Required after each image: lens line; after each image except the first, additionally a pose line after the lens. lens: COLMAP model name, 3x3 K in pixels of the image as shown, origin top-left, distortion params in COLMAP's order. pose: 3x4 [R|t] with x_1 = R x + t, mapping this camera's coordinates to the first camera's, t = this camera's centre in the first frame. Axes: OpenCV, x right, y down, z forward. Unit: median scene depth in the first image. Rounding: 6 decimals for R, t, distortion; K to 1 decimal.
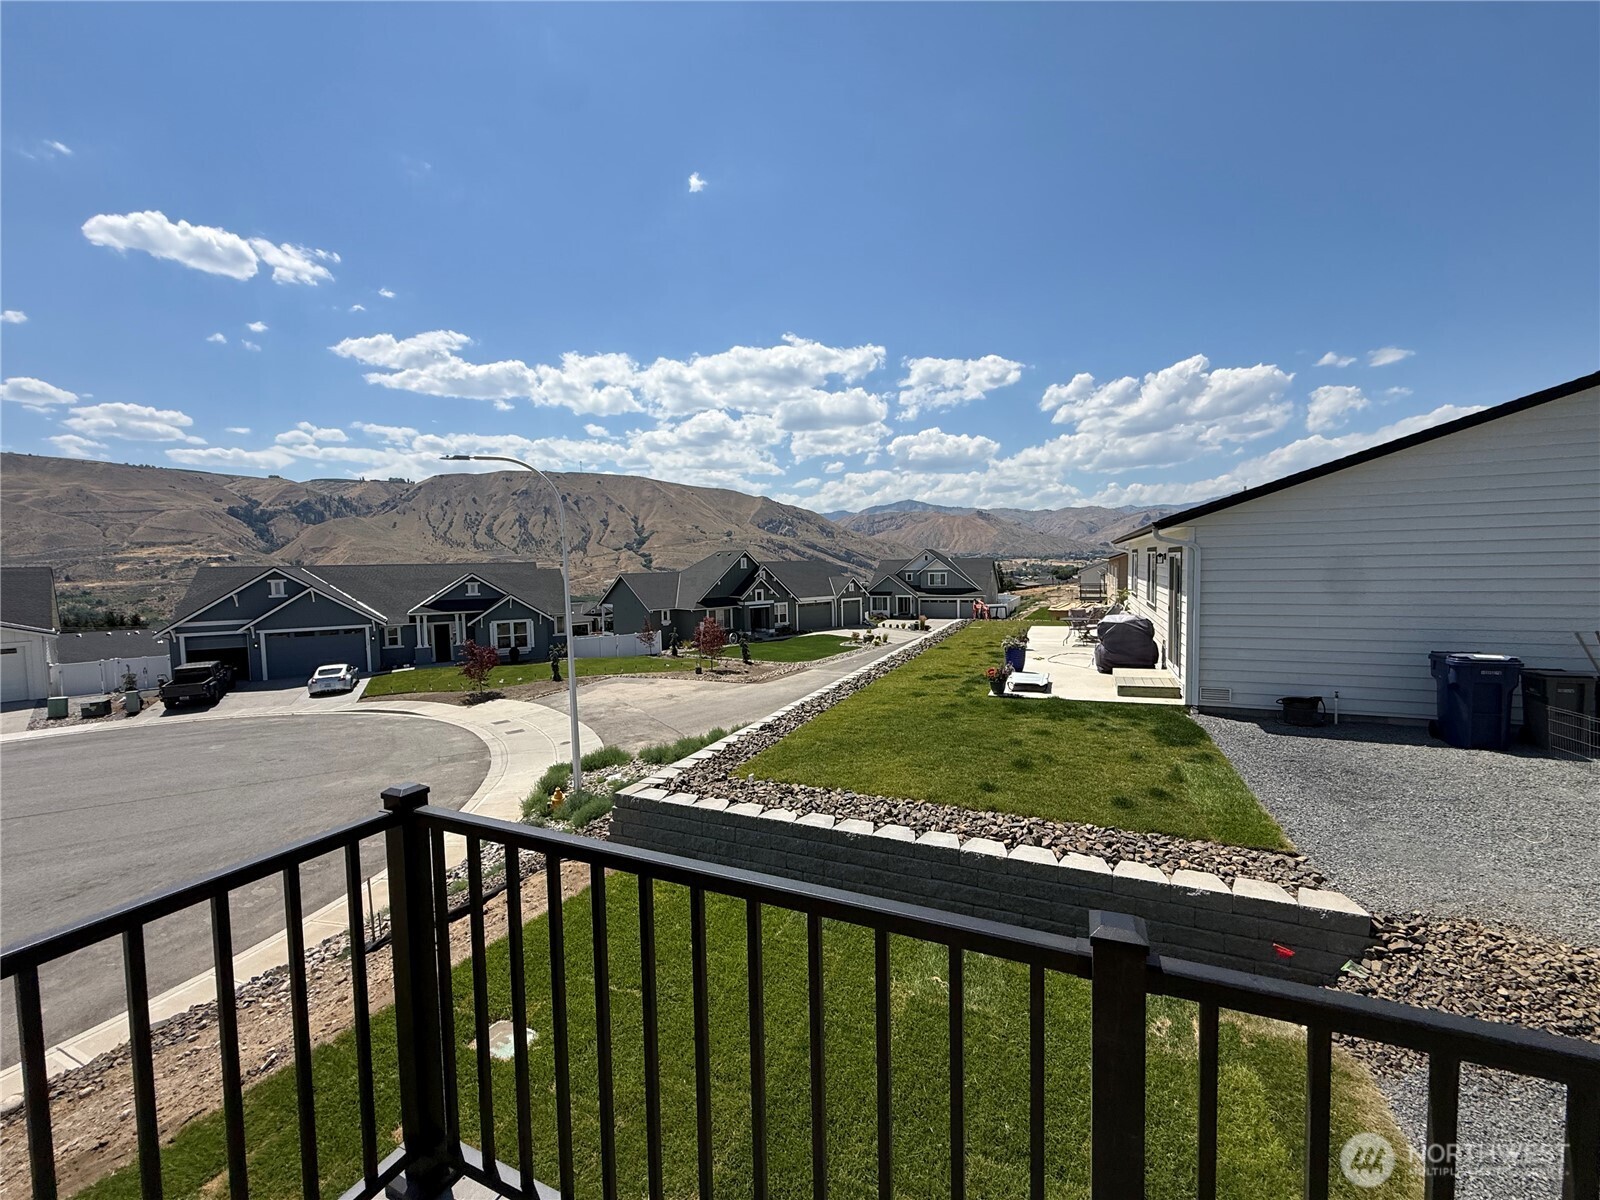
lens RADIAL K [[644.7, 0, 793.3], [0, 644.7, 588.9], [0, 0, 1]] dist [0.010671, -0.000080]
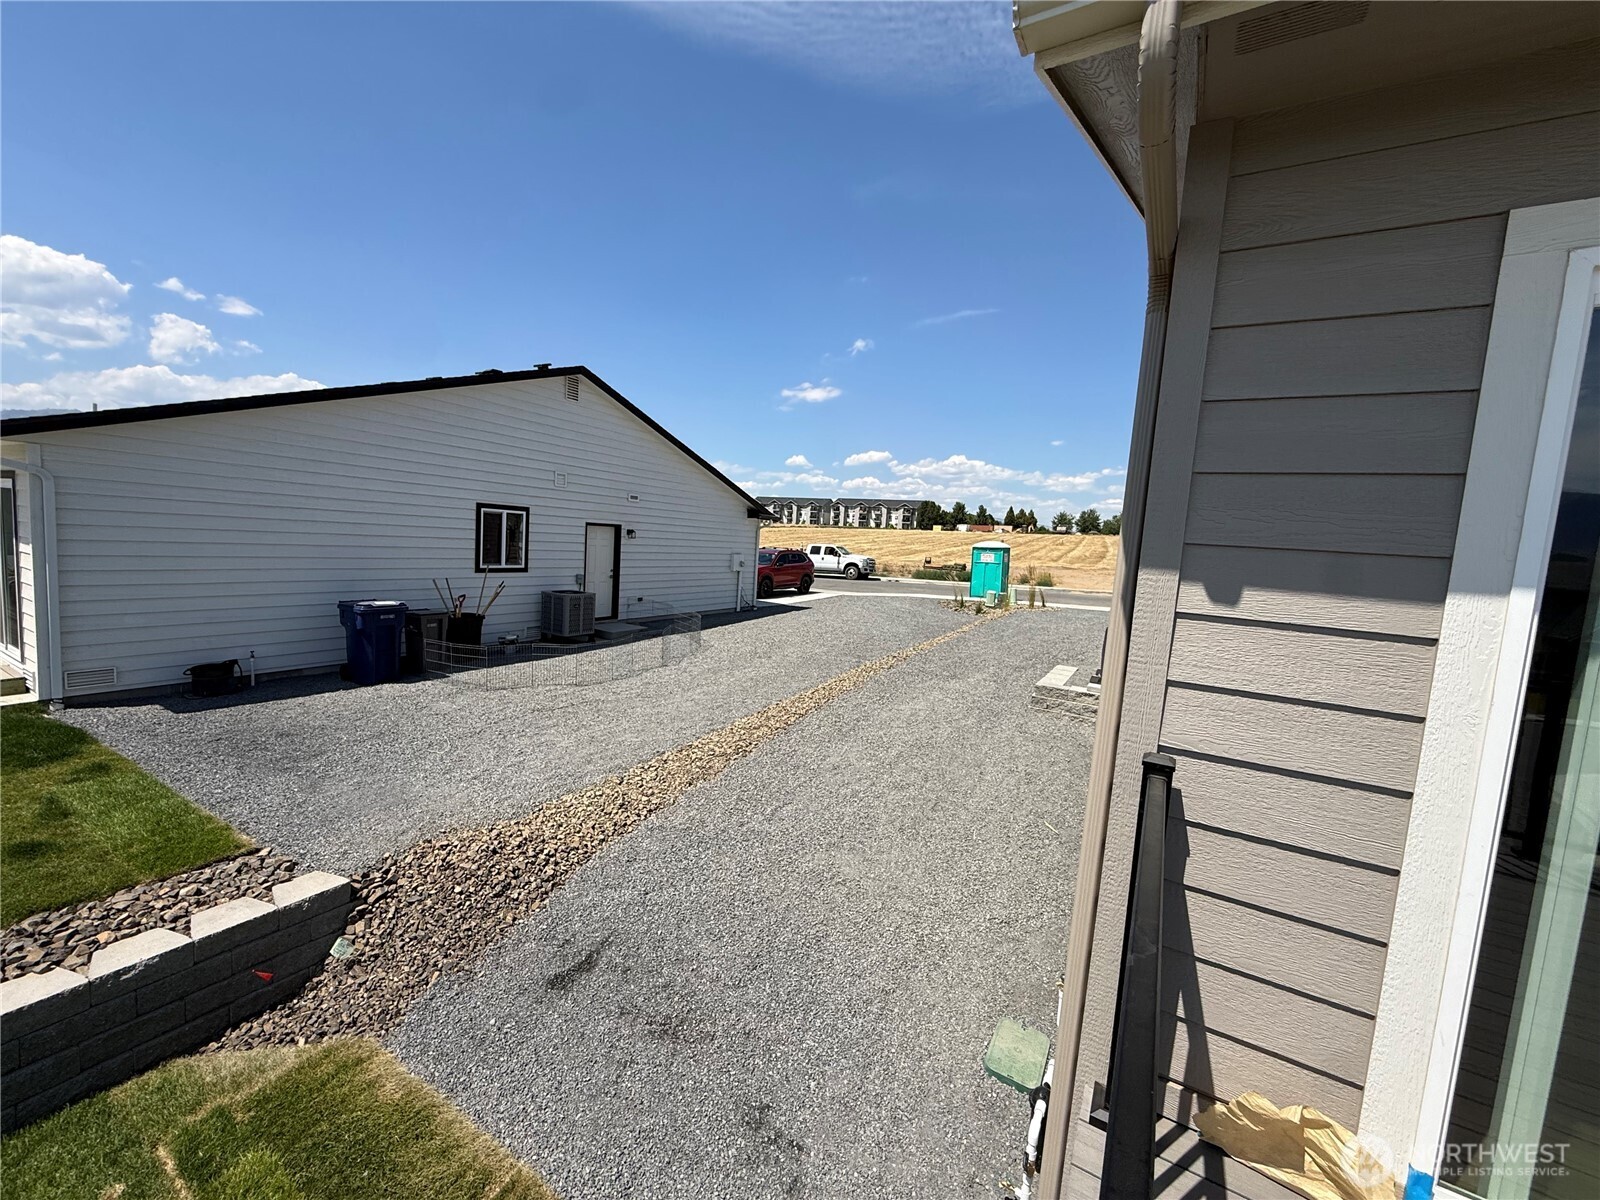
lens RADIAL K [[634.1, 0, 796.8], [0, 634.1, 600.7], [0, 0, 1]] dist [0.000319, -0.000036]
pose [[0.106194, -0.067593, 0.992045, 0.028424], [-0.029090, 0.997049, 0.071048, -0.001299], [-0.993920, -0.036403, 0.103914, 0.165109]]
